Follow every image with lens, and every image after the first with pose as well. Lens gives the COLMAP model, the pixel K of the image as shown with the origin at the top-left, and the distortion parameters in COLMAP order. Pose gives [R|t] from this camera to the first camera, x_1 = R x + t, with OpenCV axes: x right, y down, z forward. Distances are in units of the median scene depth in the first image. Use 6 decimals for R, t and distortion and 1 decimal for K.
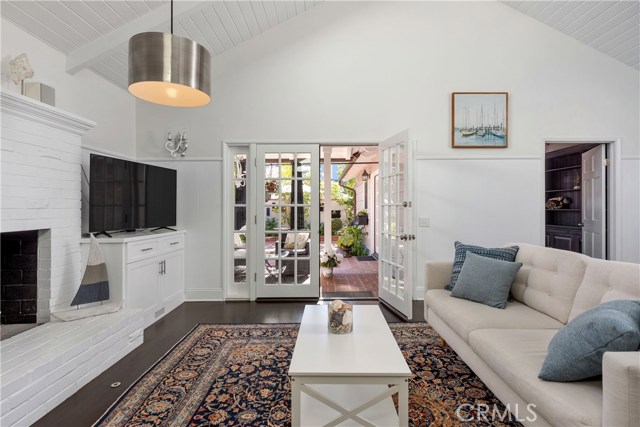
lens RADIAL K [[330.1, 0, 319.8], [0, 330.1, 210.1], [0, 0, 1]] dist [0.003182, 0.001088]
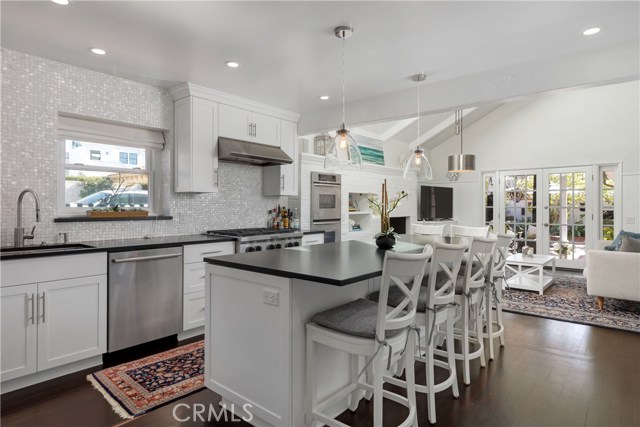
lens RADIAL K [[361.8, 0, 317.7], [0, 361.8, 210.8], [0, 0, 1]] dist [0.001672, 0.000123]
pose [[0.772423, 0.008832, -0.635047, 0.268645], [-0.007179, 0.999961, 0.005175, 0.002144], [0.635067, 0.000561, 0.772456, -1.034897]]
